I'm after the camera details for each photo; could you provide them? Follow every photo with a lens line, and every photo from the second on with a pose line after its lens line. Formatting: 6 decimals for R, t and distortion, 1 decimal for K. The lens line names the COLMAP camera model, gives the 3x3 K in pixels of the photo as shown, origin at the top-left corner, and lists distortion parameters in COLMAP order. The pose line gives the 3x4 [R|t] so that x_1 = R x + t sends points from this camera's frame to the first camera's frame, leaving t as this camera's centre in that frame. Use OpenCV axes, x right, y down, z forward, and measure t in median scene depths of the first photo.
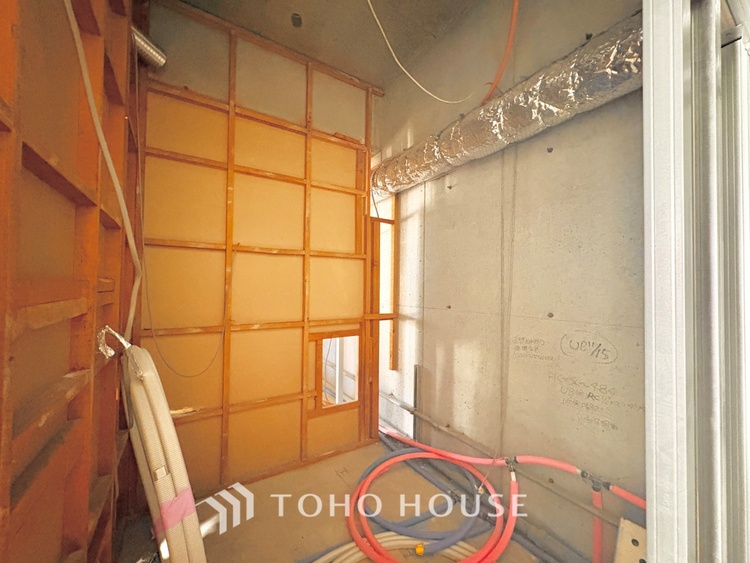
lens RADIAL K [[298.5, 0, 375.1], [0, 298.5, 282.2], [0, 0, 1]] dist [0.000333, 0.000007]
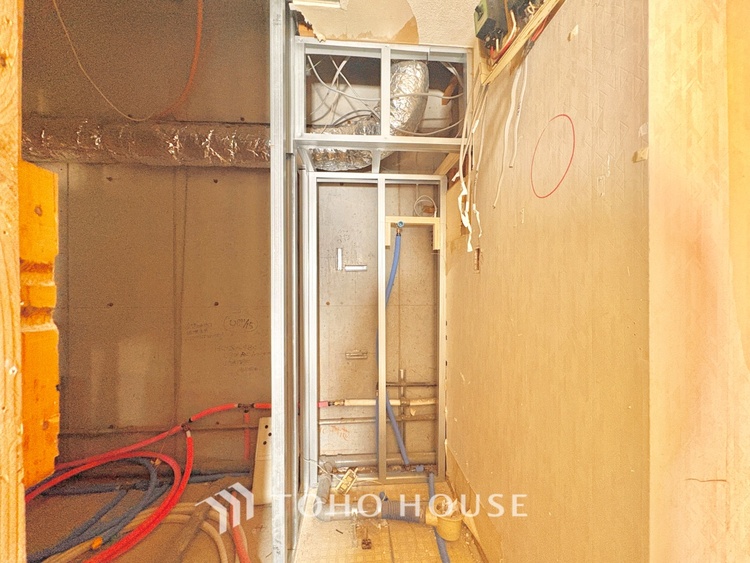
lens RADIAL K [[298.5, 0, 375.9], [0, 298.5, 280.9], [0, 0, 1]] dist [0.000333, 0.000007]
pose [[0.476408, -0.012696, 0.879133, -0.250400], [-0.007897, 0.999794, 0.018718, -0.024231], [-0.879189, -0.015860, 0.476209, -0.274441]]
